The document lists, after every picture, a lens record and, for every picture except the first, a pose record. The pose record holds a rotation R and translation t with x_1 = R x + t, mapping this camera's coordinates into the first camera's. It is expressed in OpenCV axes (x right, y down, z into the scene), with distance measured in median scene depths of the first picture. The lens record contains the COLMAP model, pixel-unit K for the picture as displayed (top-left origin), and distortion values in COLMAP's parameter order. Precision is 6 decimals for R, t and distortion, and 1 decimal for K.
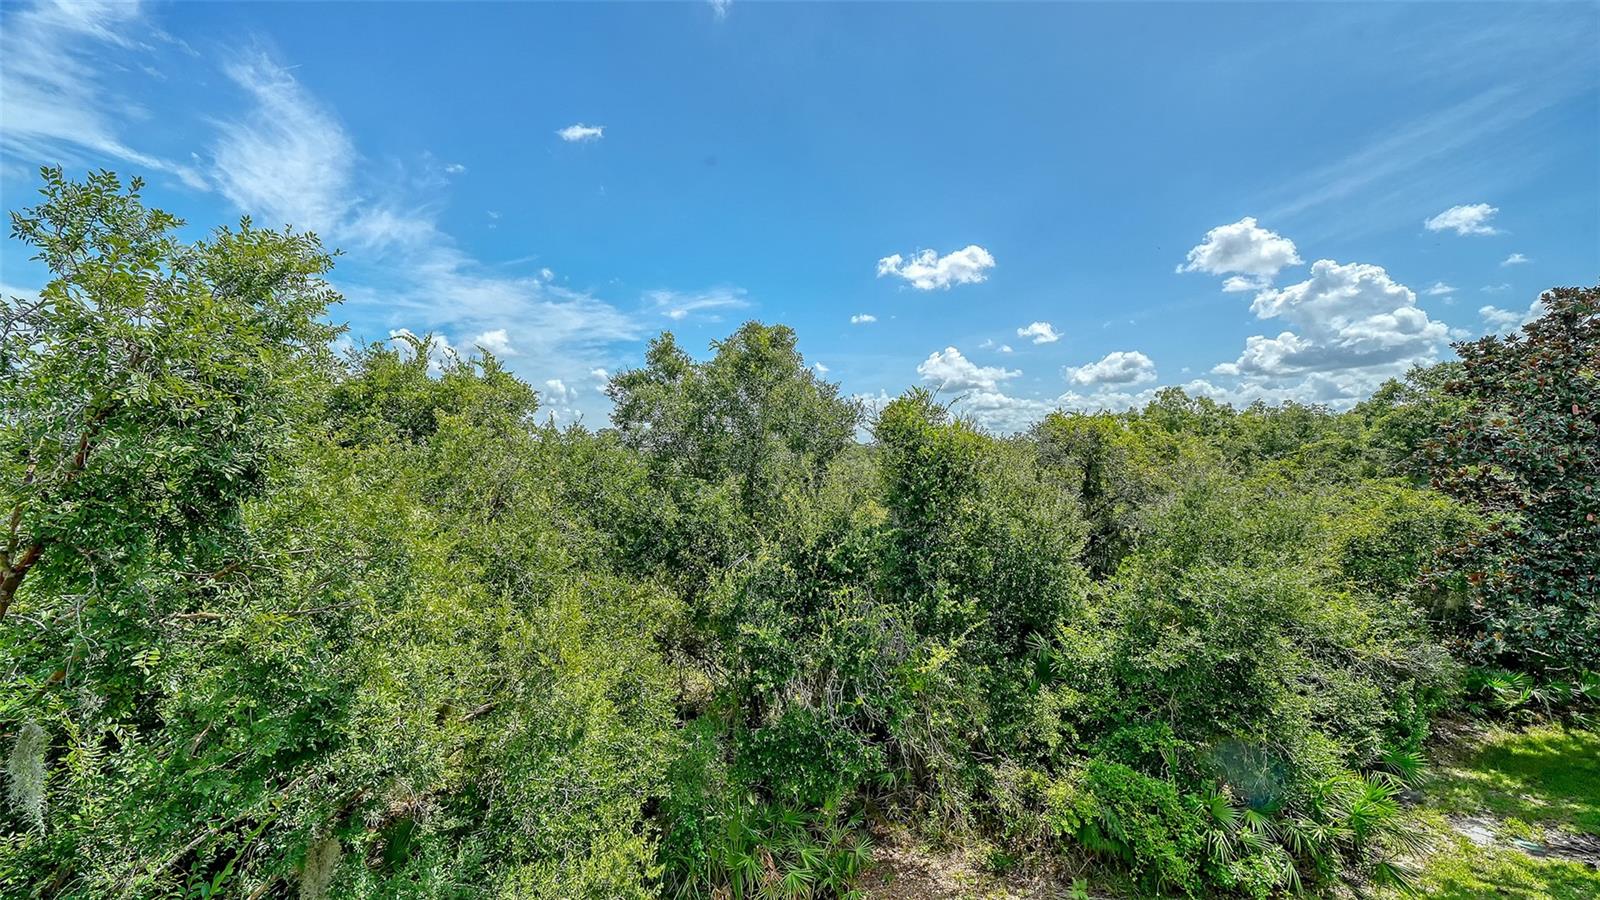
lens RADIAL K [[558.7, 0, 798.4], [0, 558.7, 448.4], [0, 0, 1]] dist [0.002759, -0.002664]
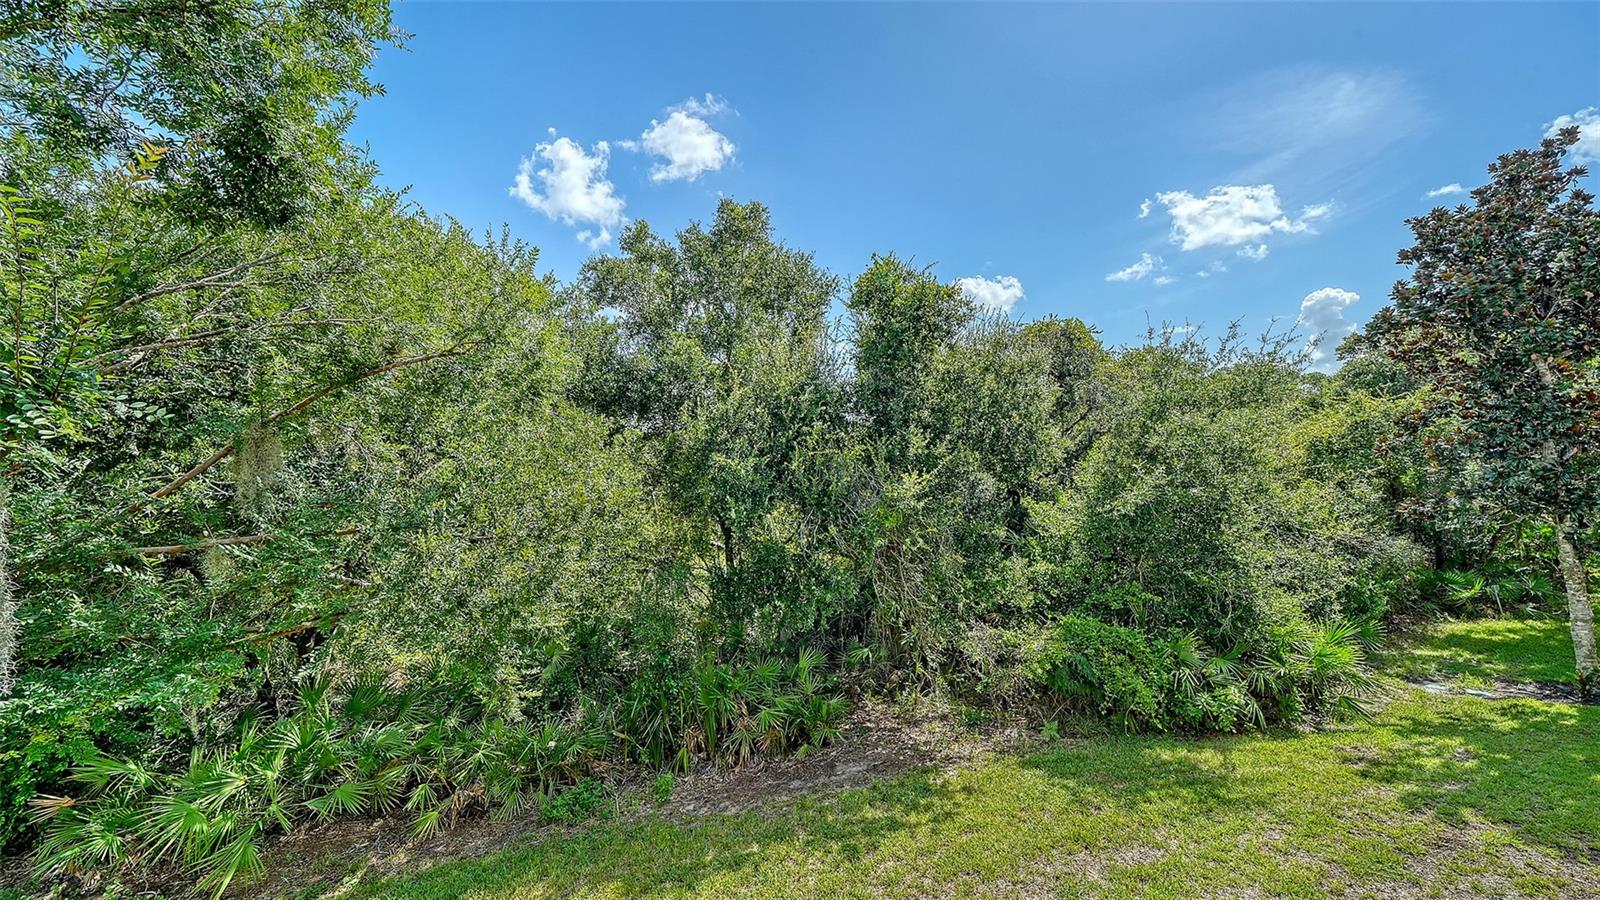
lens RADIAL K [[558.7, 0, 798.5], [0, 558.7, 445.3], [0, 0, 1]] dist [0.002759, -0.002664]
pose [[0.999522, -0.002554, 0.030819, 0.015117], [0.002587, 0.999996, -0.001053, 0.237652], [-0.030816, 0.001132, 0.999524, 0.002375]]
